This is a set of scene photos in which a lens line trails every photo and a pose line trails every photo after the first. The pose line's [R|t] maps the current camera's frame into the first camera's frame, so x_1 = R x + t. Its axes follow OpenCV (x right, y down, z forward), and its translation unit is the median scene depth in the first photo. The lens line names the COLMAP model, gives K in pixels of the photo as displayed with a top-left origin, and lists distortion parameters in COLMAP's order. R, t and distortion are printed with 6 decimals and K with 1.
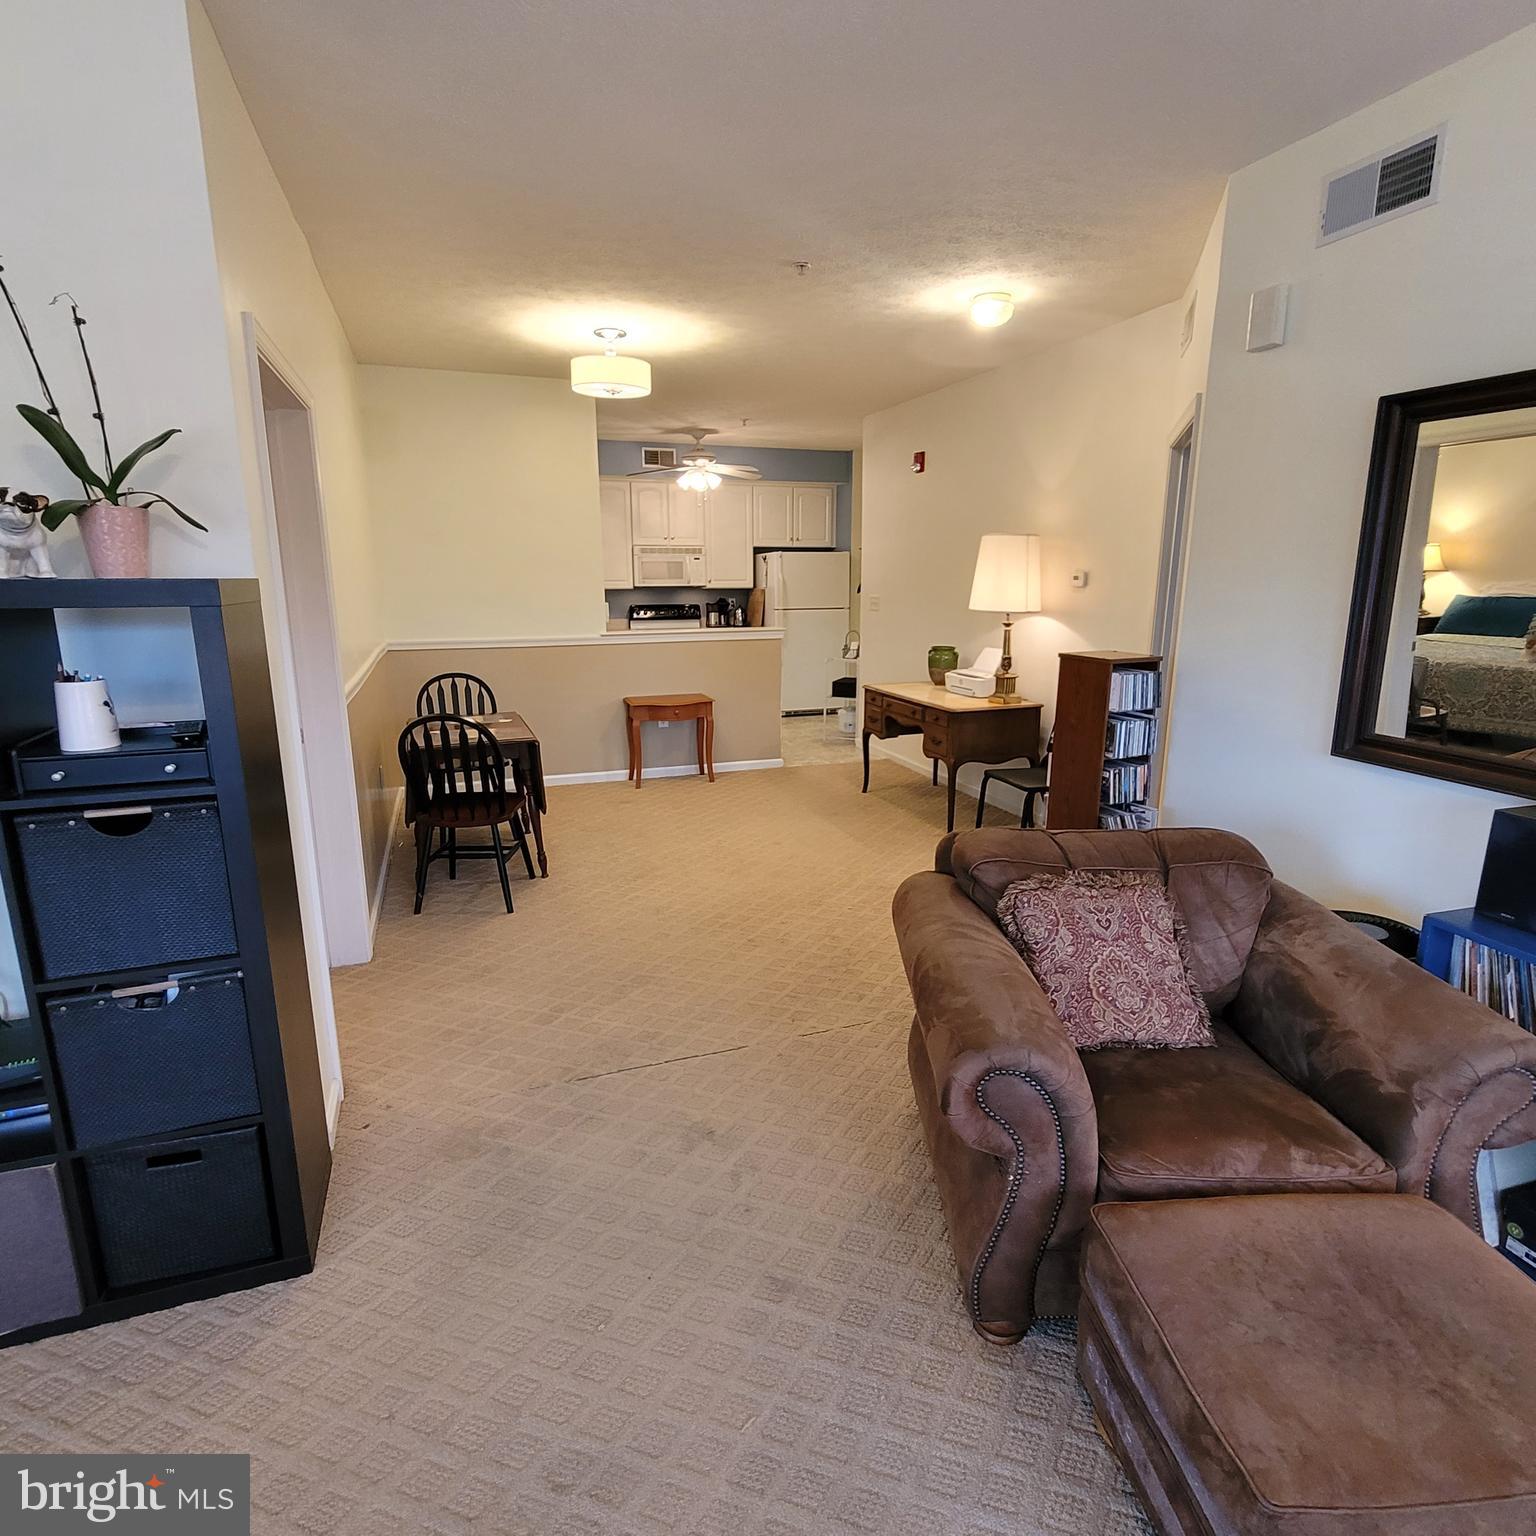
lens RADIAL K [[863.7, 0, 769.3], [0, 863.7, 760.5], [0, 0, 1]] dist [0.008066, -0.006305]
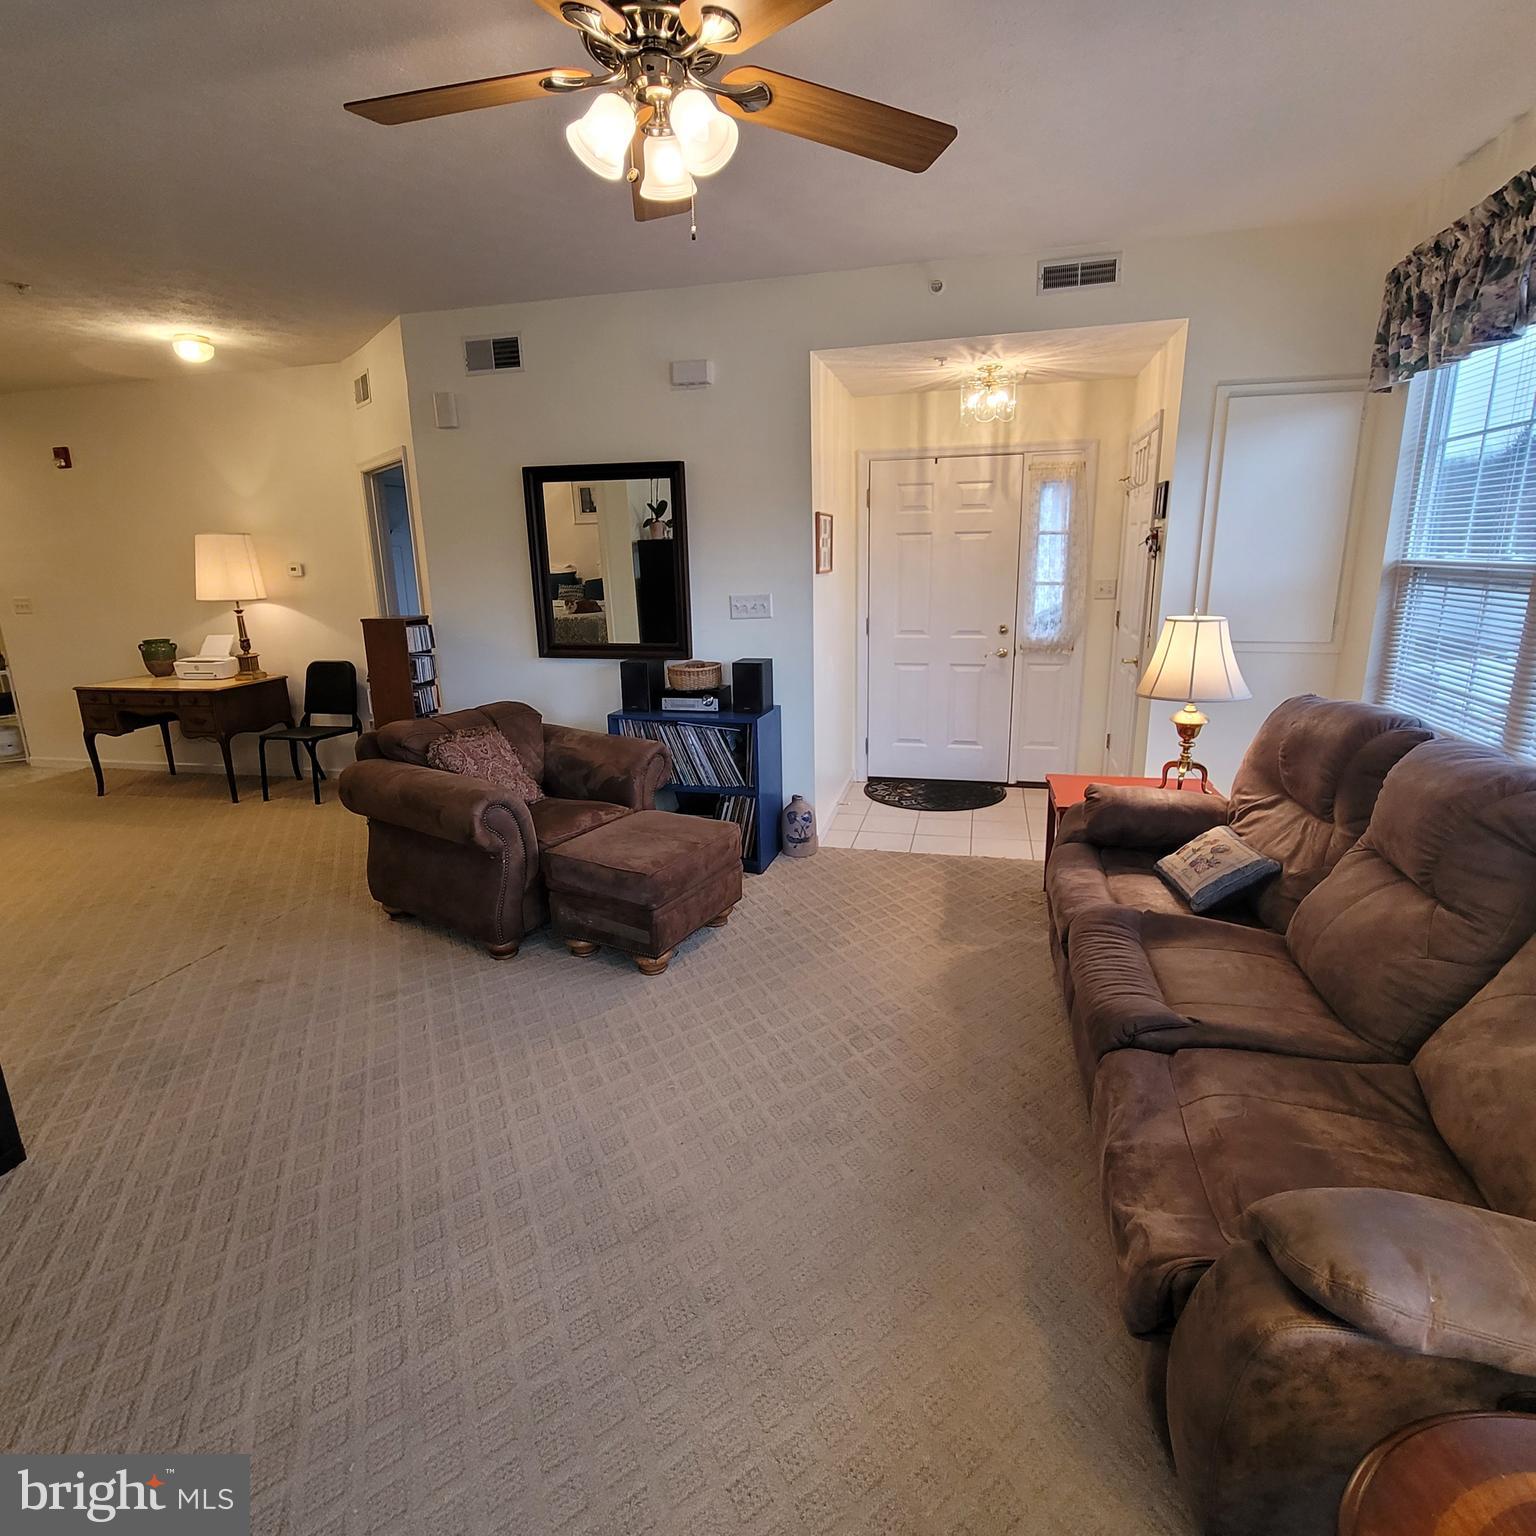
lens RADIAL K [[863.7, 0, 769.3], [0, 863.7, 760.5], [0, 0, 1]] dist [0.008066, -0.006305]
pose [[0.550857, -0.210145, 0.807710, -0.306751], [0.203484, 0.972393, 0.114216, 0.048013], [-0.809414, 0.101439, 0.578411, -0.220585]]
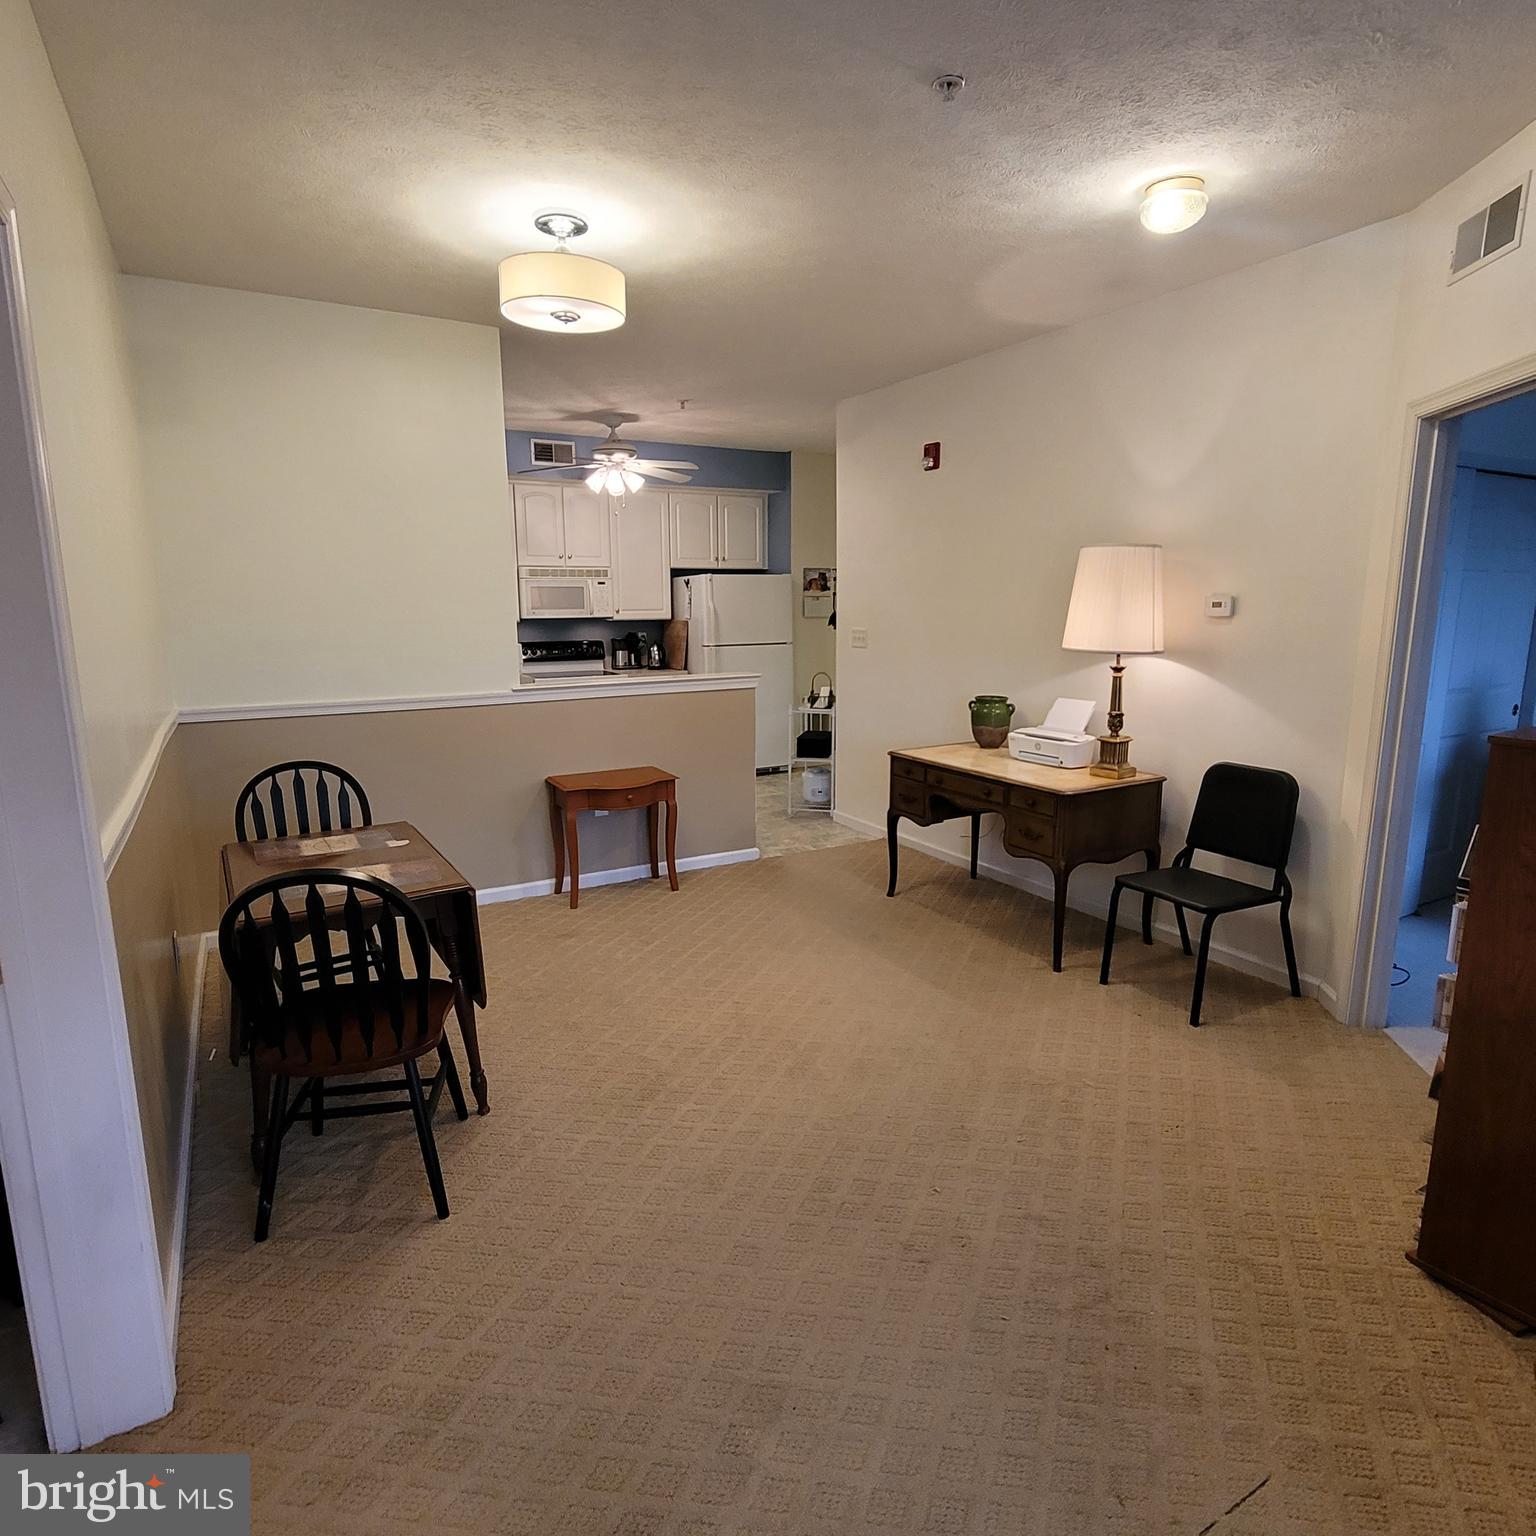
lens RADIAL K [[910.5, 0, 770.1], [0, 910.5, 760.6], [0, 0, 1]] dist [-0.000246, -0.000840]
pose [[0.984583, -0.035097, 0.171358, -0.143248], [0.041879, 0.998470, -0.036121, -0.064744], [-0.169828, 0.042741, 0.984546, 0.297670]]
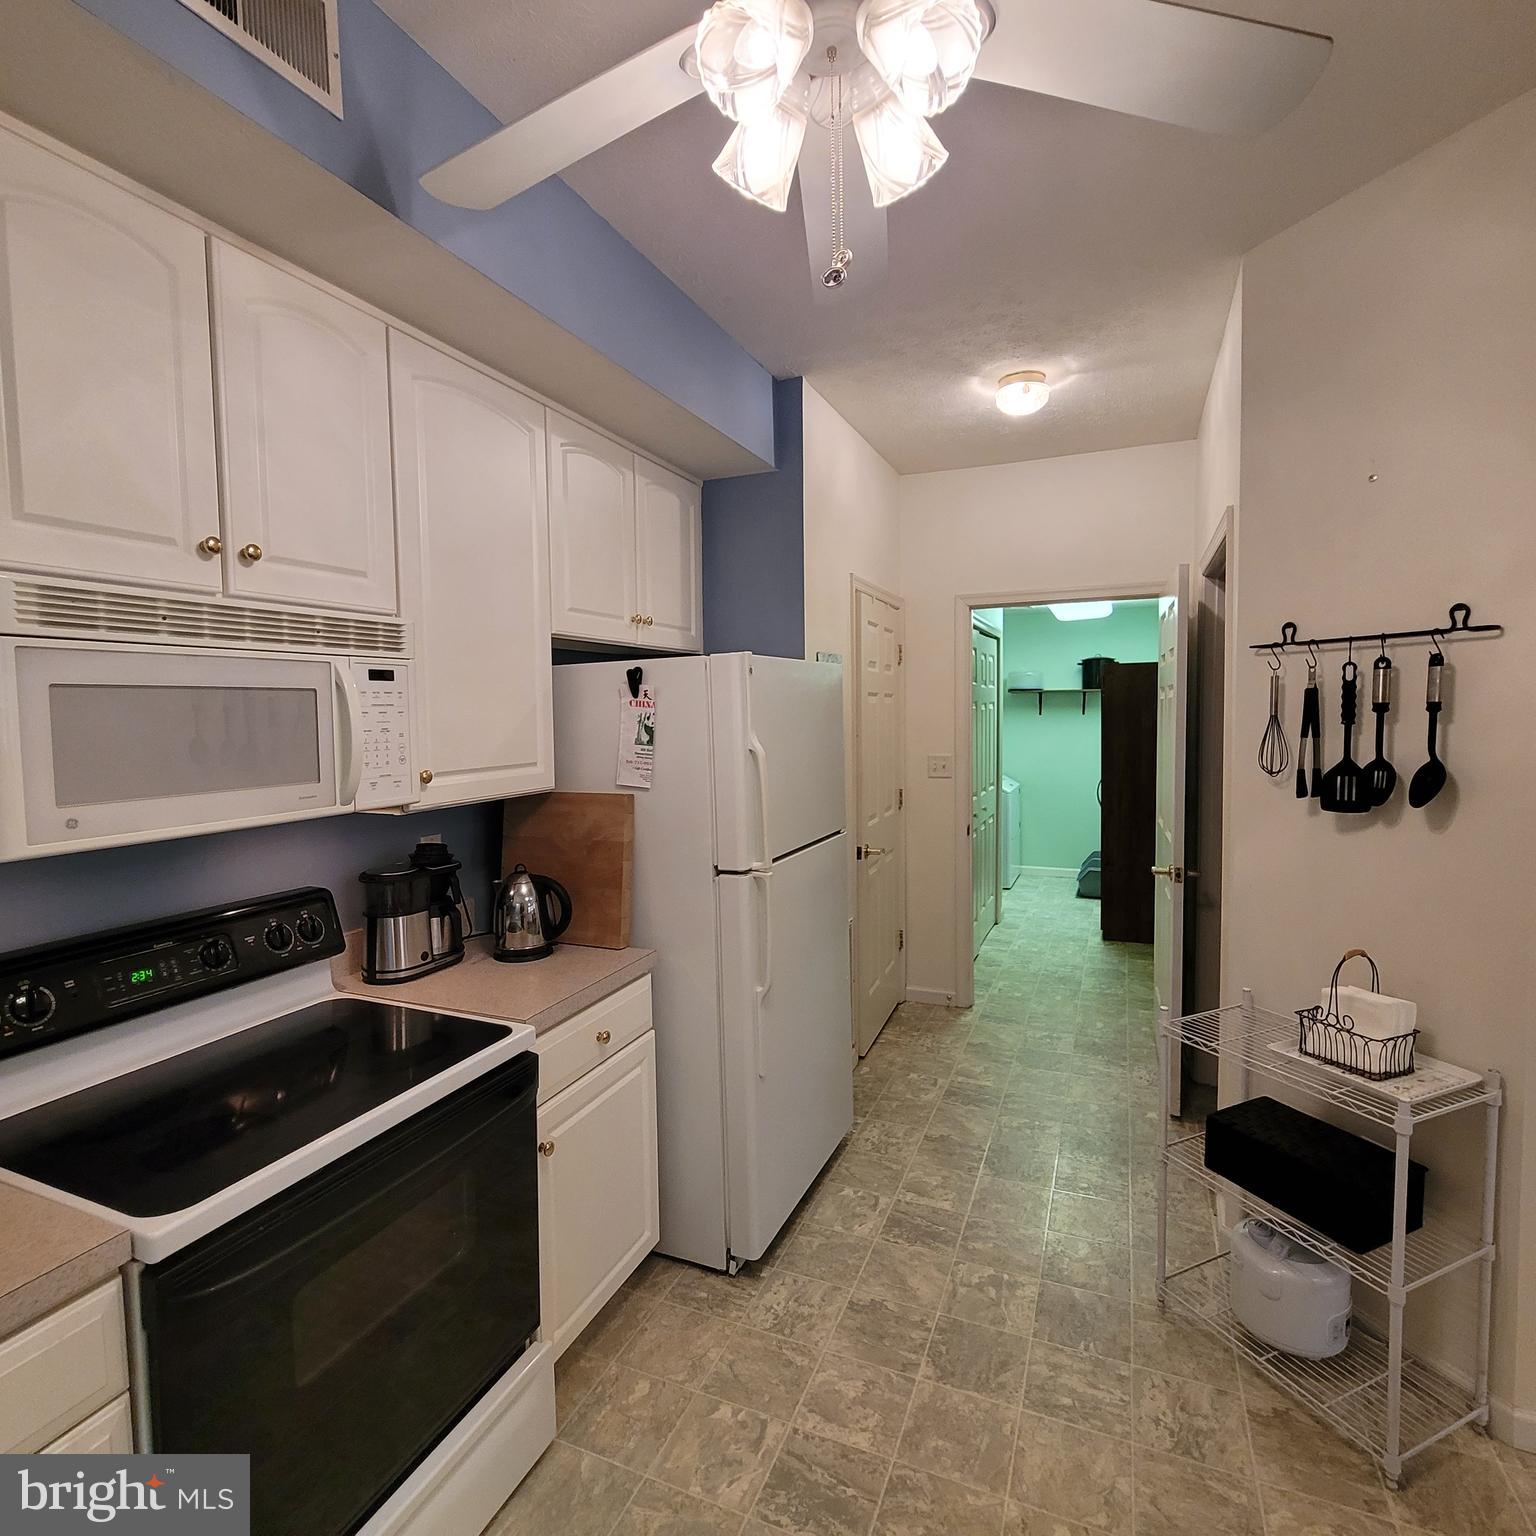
lens RADIAL K [[835.5, 0, 767.2], [0, 835.5, 763.3], [0, 0, 1]] dist [0.007463, -0.006508]
pose [[0.679755, -0.058435, 0.731108, -0.293114], [0.176502, 0.980560, -0.085732, -0.323277], [-0.711885, 0.187319, 0.676854, 1.444068]]
